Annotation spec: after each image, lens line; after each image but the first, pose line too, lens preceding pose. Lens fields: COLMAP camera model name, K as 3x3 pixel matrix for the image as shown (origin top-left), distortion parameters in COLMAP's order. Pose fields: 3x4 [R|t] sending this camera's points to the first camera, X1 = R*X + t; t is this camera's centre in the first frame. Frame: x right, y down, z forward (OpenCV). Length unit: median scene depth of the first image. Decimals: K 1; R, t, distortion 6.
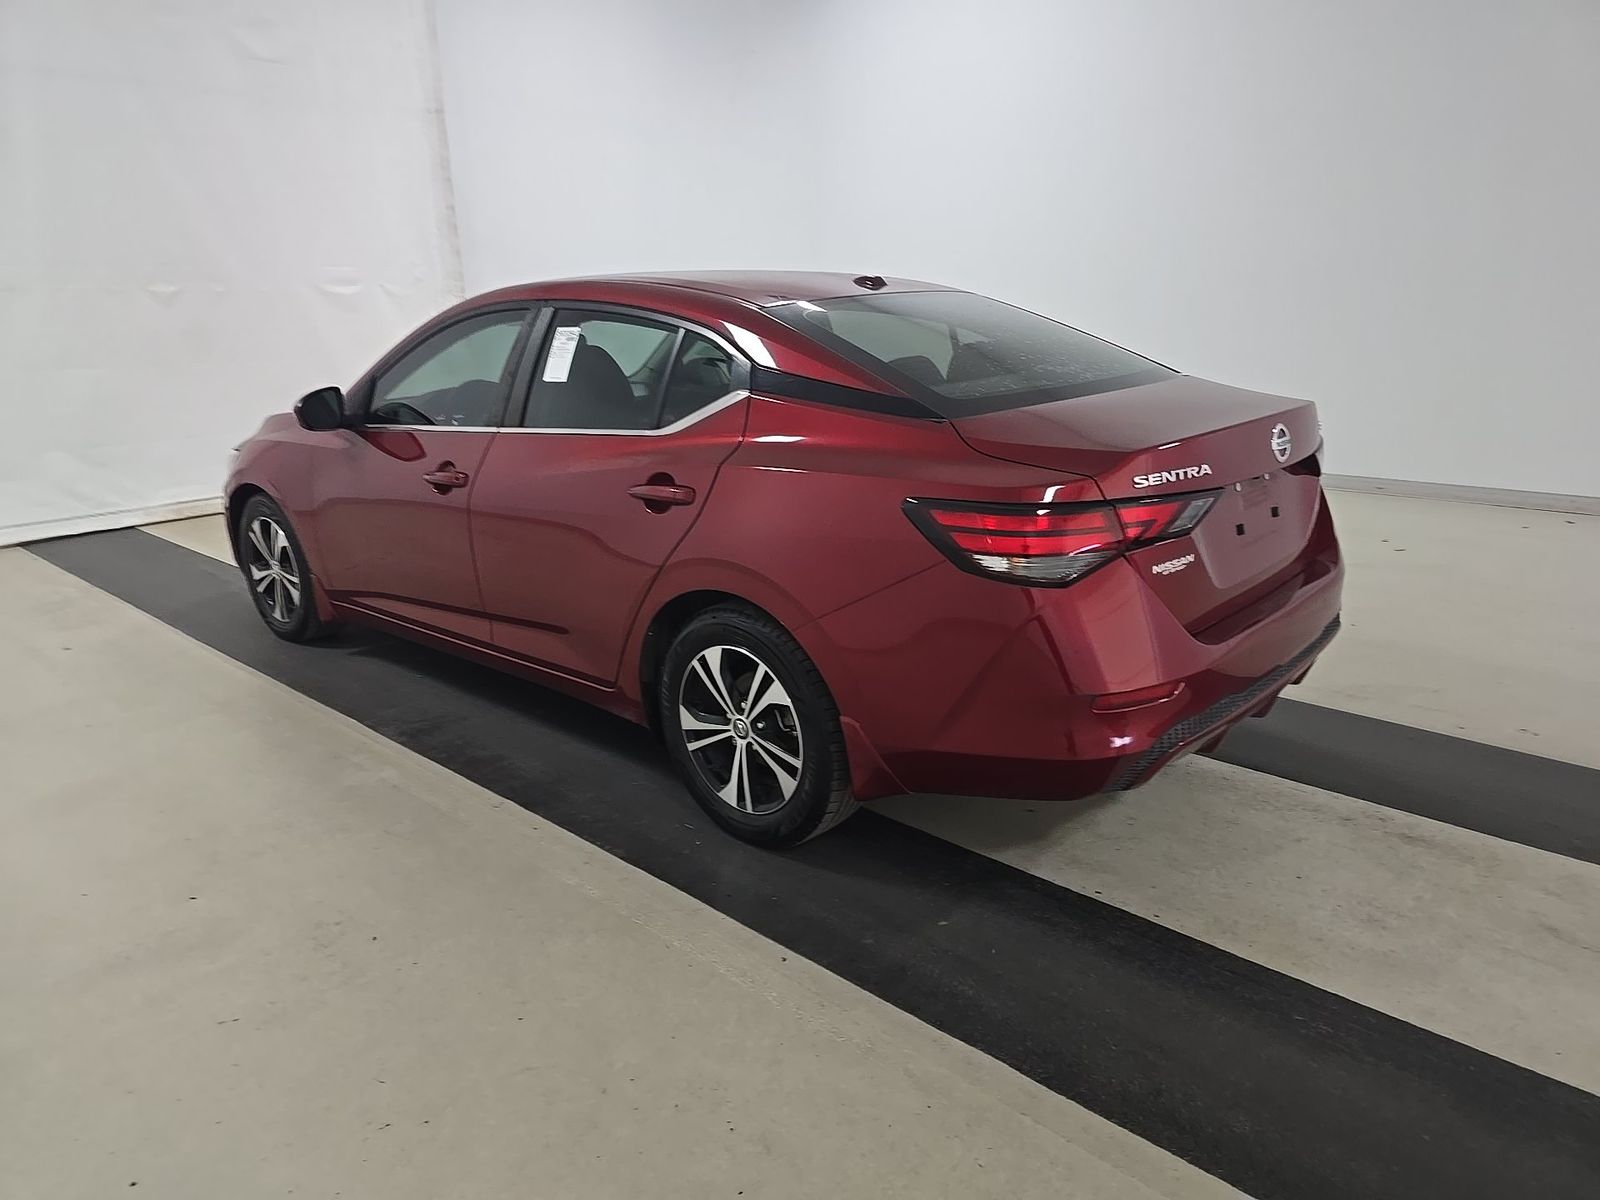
lens RADIAL K [[1069.7, 0, 800.0], [0, 1069.7, 600.0], [0, 0, 1]] dist [0.003292, 0.001027]
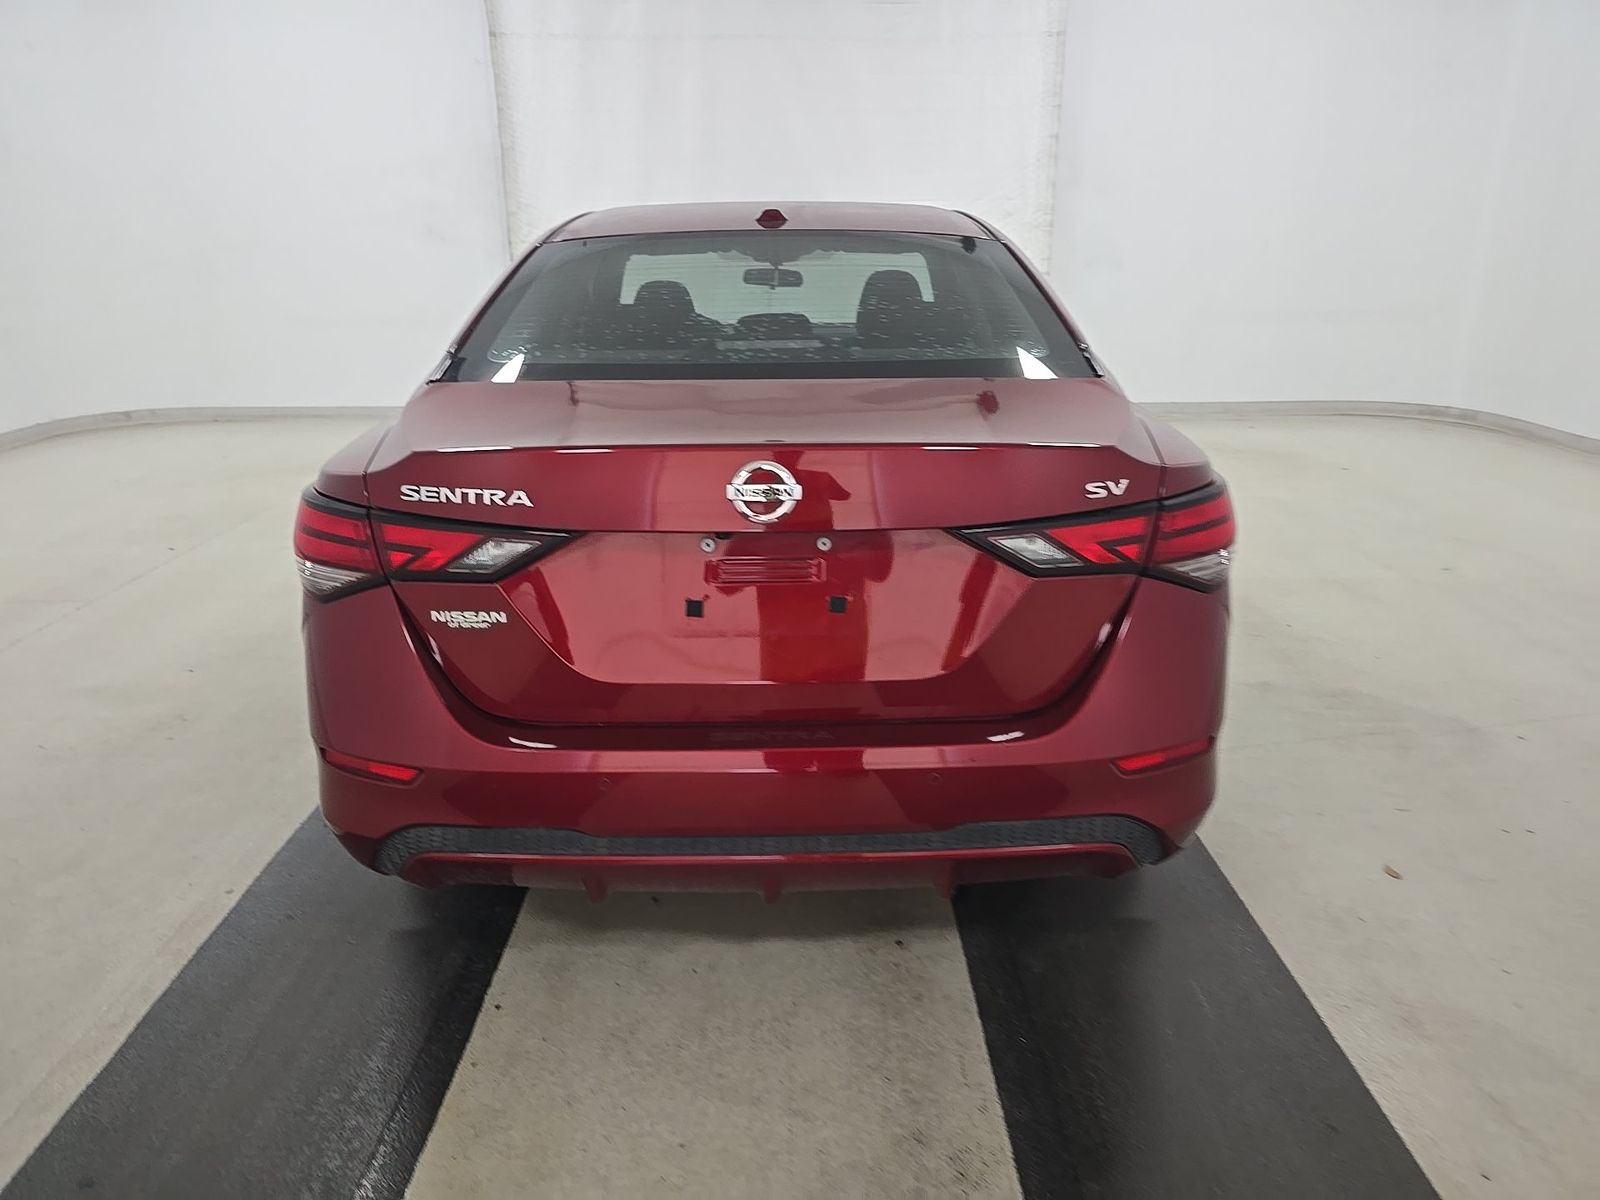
lens RADIAL K [[1065.0, 0, 801.5], [0, 1065.0, 611.6], [0, 0, 1]] dist [-0.005890, -0.004315]
pose [[0.702031, 0.265965, -0.660617, 0.977865], [-0.222041, 0.963148, 0.151803, -0.196213], [0.676646, 0.040114, 0.735215, 0.629120]]
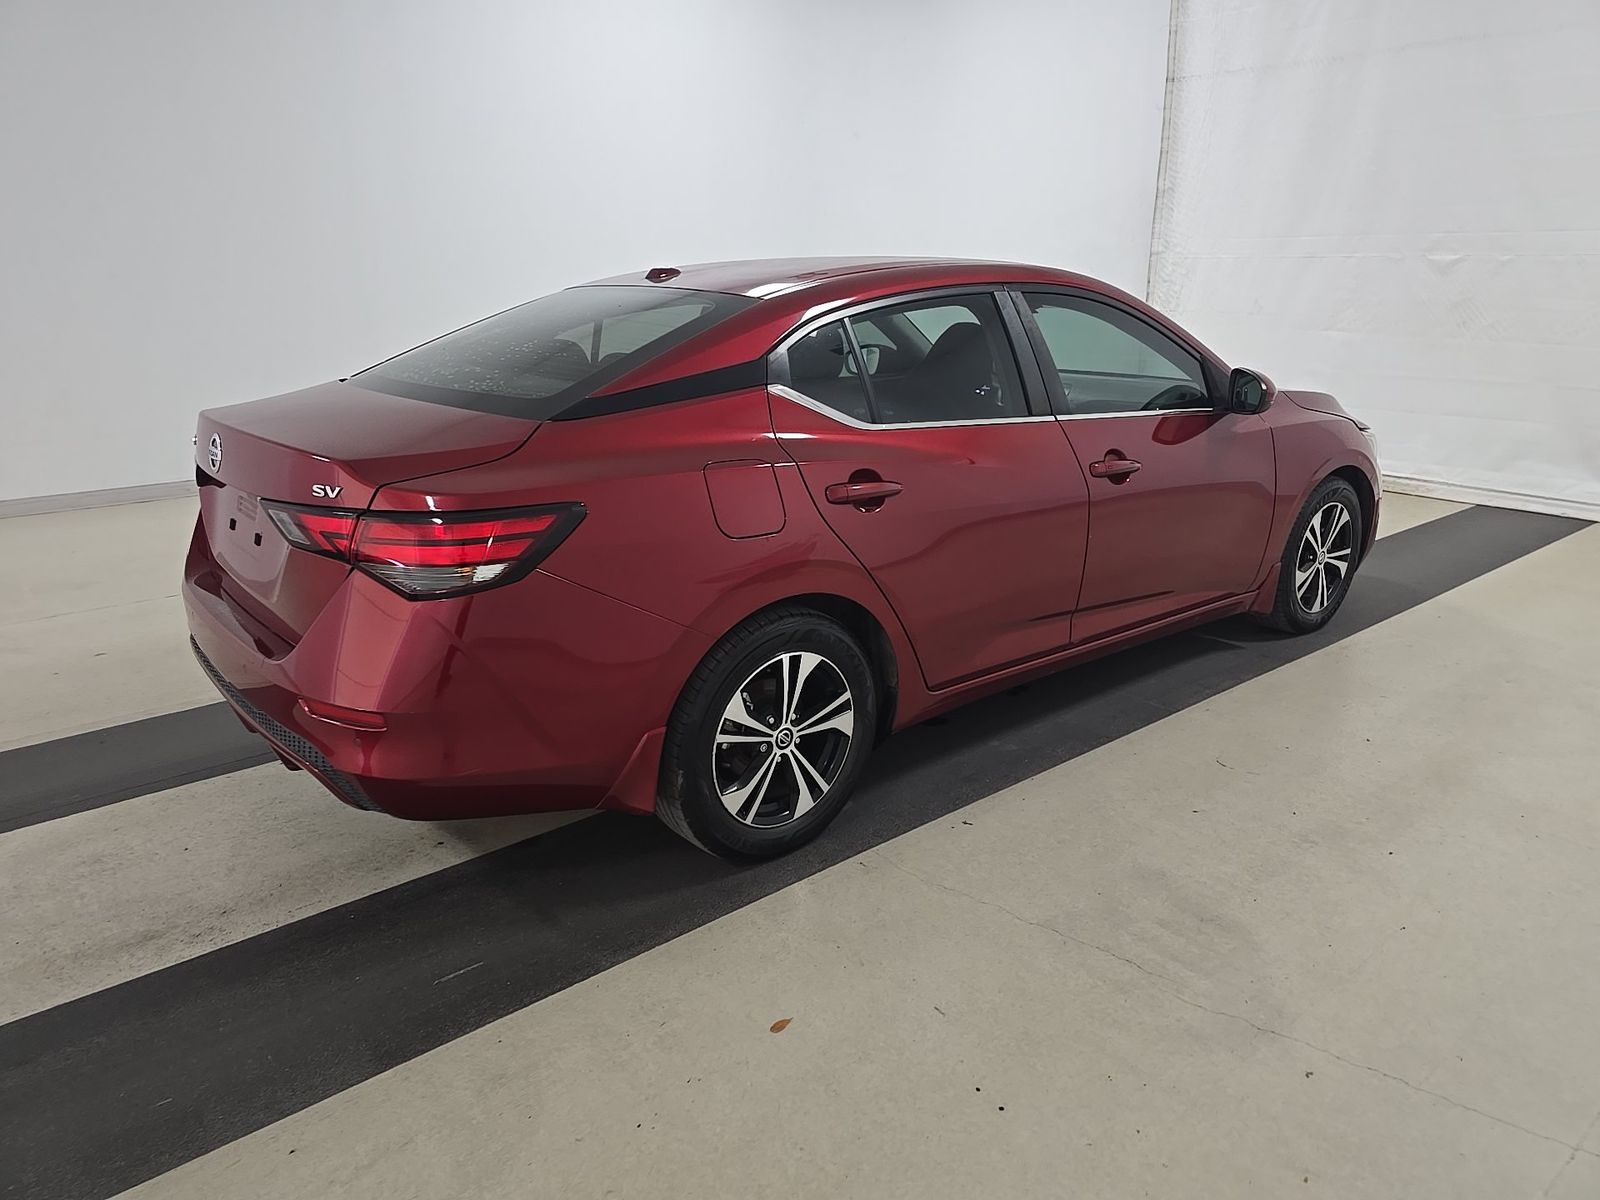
lens RADIAL K [[1069.7, 0, 800.0], [0, 1069.7, 600.0], [0, 0, 1]] dist [0.003292, 0.001027]
pose [[-0.101288, 0.323952, -0.940636, 1.512208], [-0.274498, 0.899695, 0.339410, -0.566777], [0.956238, 0.292581, -0.002204, 1.733321]]
